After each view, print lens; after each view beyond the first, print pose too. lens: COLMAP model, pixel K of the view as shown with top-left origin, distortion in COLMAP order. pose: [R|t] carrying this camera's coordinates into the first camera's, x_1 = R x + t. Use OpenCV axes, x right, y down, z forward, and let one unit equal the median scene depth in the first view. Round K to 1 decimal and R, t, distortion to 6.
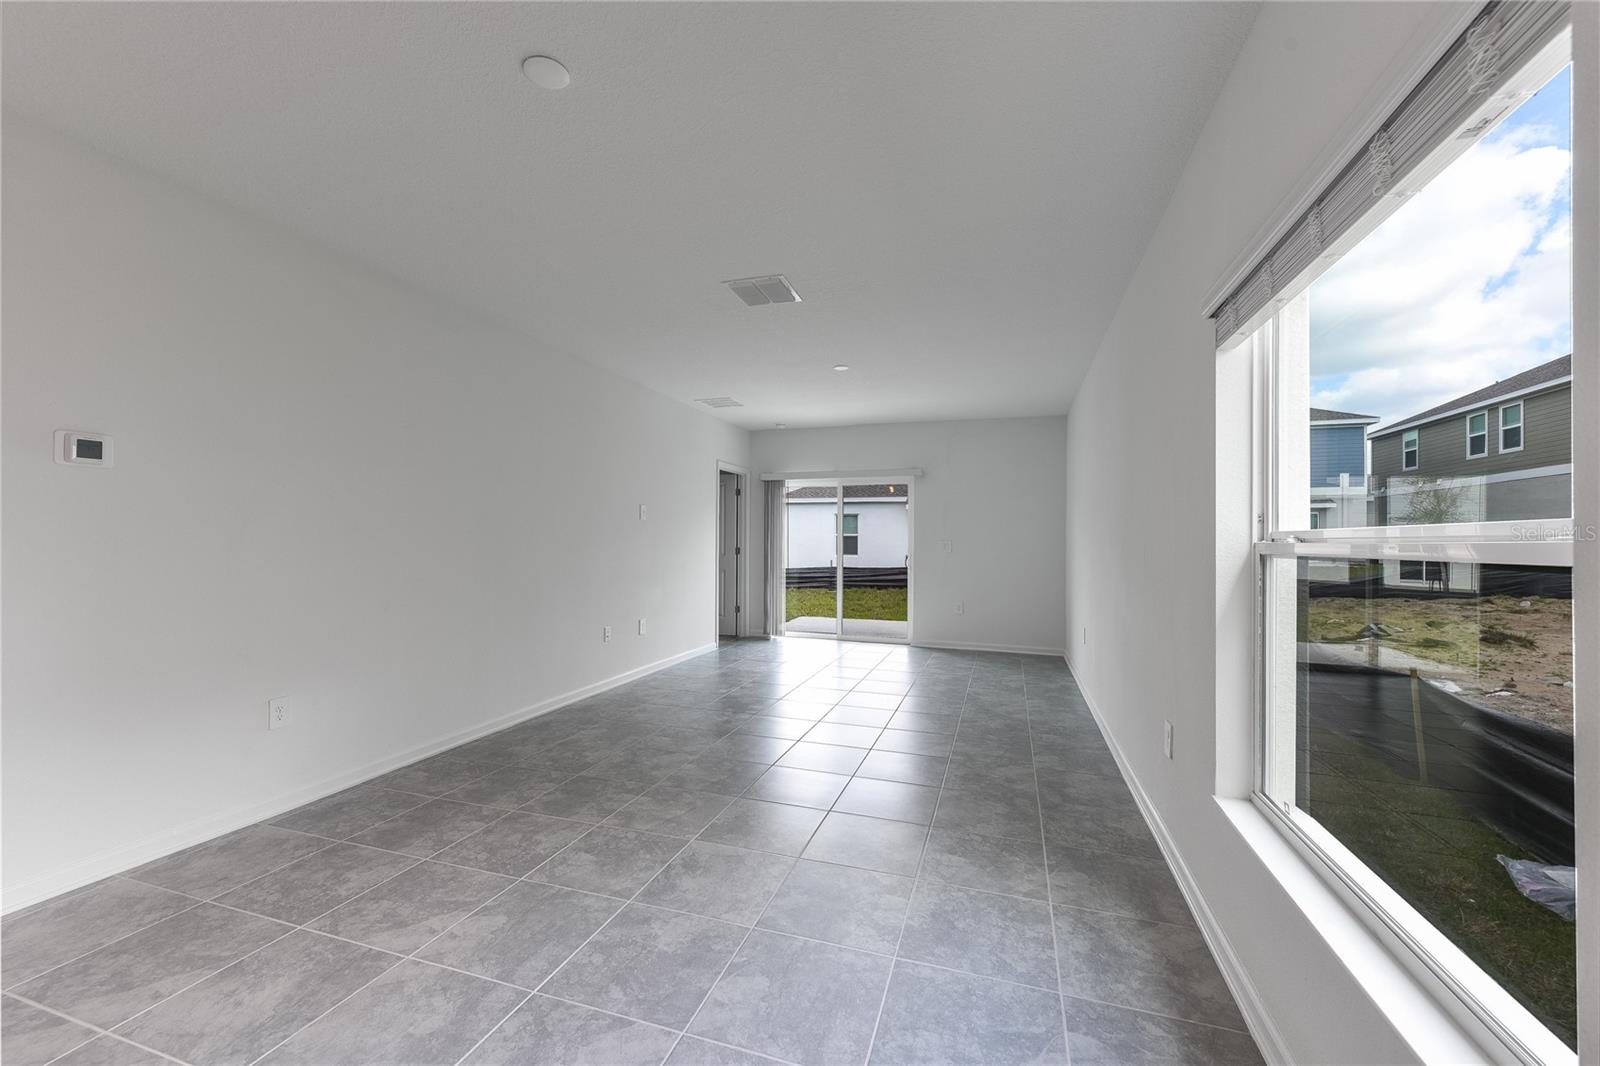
lens RADIAL K [[631.9, 0, 789.6], [0, 631.9, 546.5], [0, 0, 1]] dist [-0.012750, -0.000773]
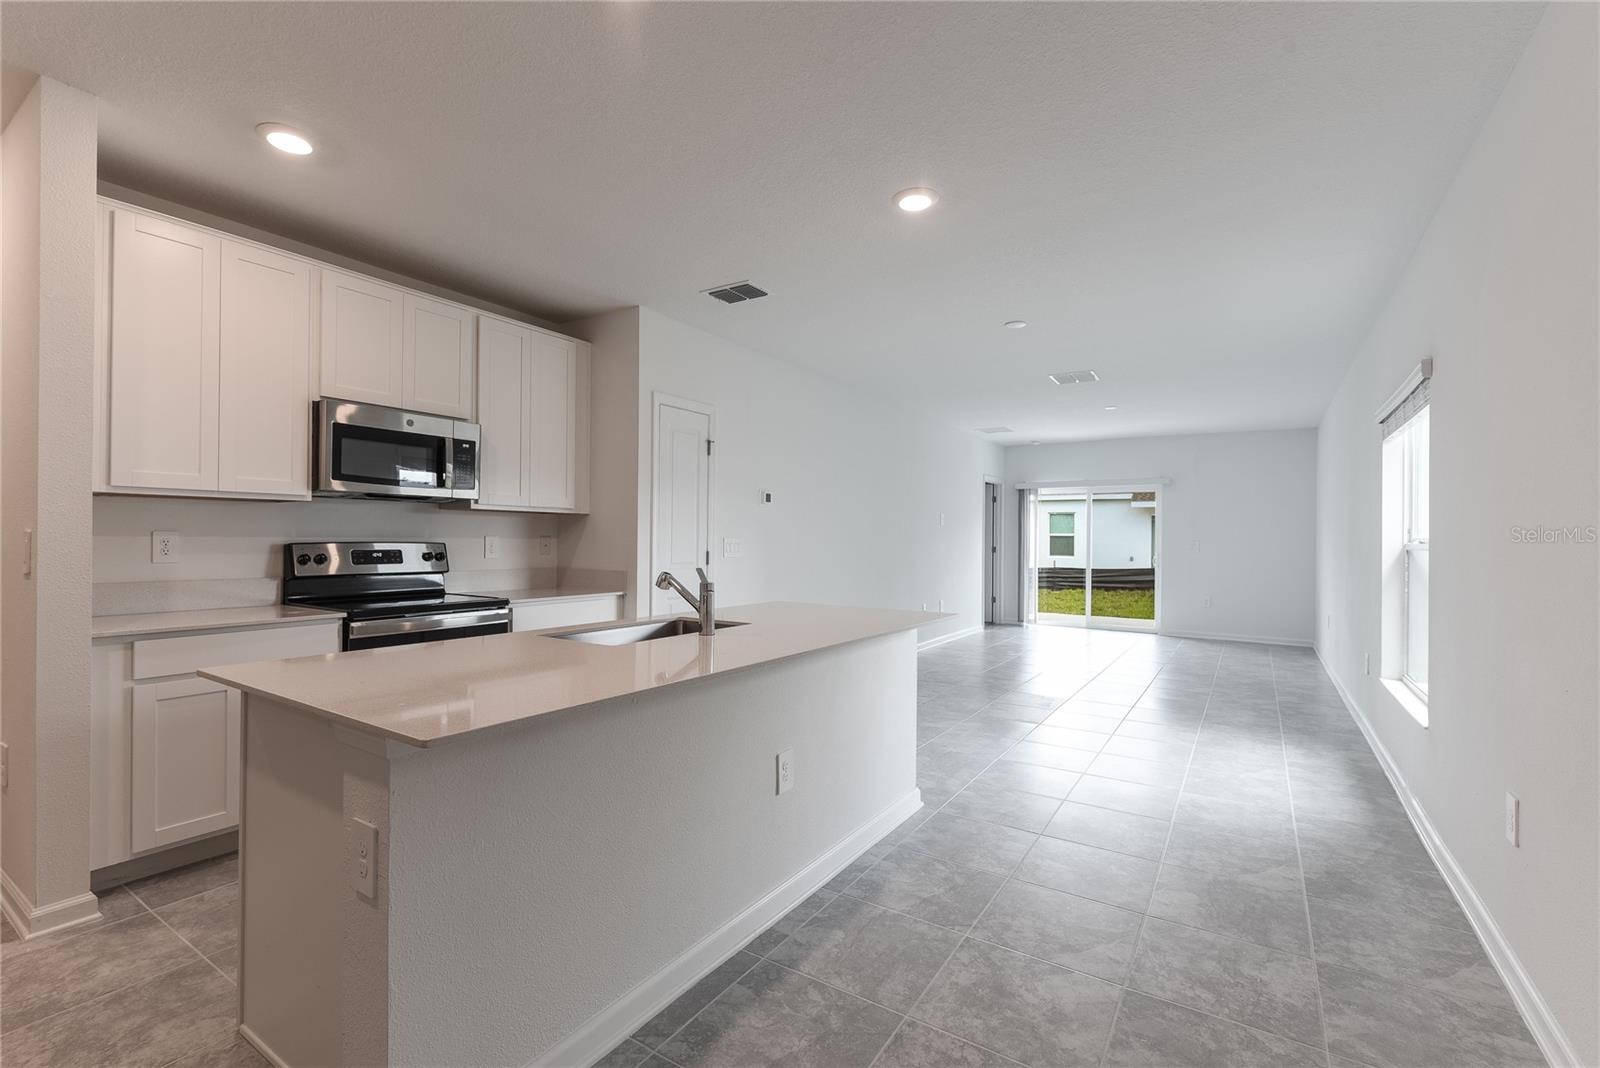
lens RADIAL K [[743.7, 0, 768.3], [0, 743.7, 544.3], [0, 0, 1]] dist [-0.002186, -0.000550]
pose [[0.967834, 0.007884, -0.251464, -0.295023], [-0.009856, 0.999930, -0.006584, 0.015019], [0.251395, 0.008850, 0.967844, -0.880372]]
